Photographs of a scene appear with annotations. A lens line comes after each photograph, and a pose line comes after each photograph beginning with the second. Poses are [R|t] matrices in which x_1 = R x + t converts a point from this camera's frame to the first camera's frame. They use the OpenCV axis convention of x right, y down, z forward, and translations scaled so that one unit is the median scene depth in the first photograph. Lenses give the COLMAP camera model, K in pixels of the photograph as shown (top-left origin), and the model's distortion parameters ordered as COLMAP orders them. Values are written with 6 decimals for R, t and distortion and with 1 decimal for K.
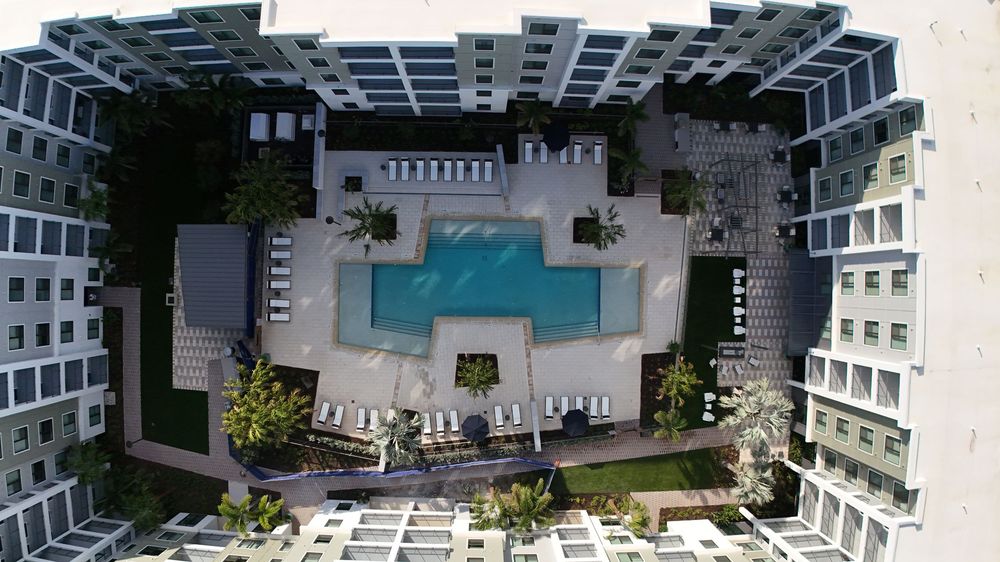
lens RADIAL K [[615.7, 0, 500.0], [0, 615.7, 281.0], [0, 0, 1]] dist [-0.165802, 0.001750]
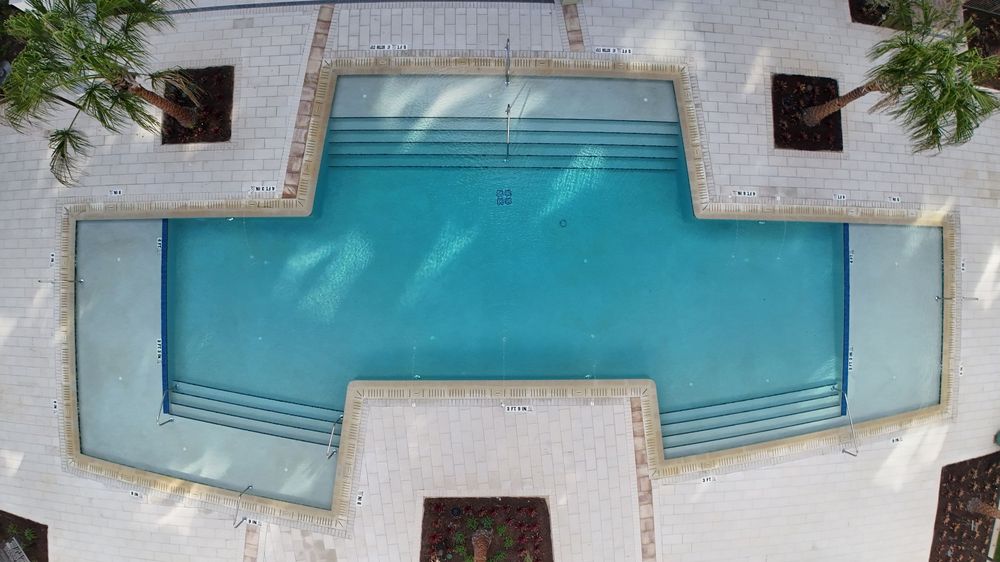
lens RADIAL K [[615.7, 0, 500.0], [0, 615.7, 281.0], [0, 0, 1]] dist [-0.165802, 0.001750]
pose [[0.999927, -0.011630, 0.003273, -0.029714], [0.011611, 0.999915, 0.005870, 0.005670], [-0.003341, -0.005832, 0.999977, 0.689691]]
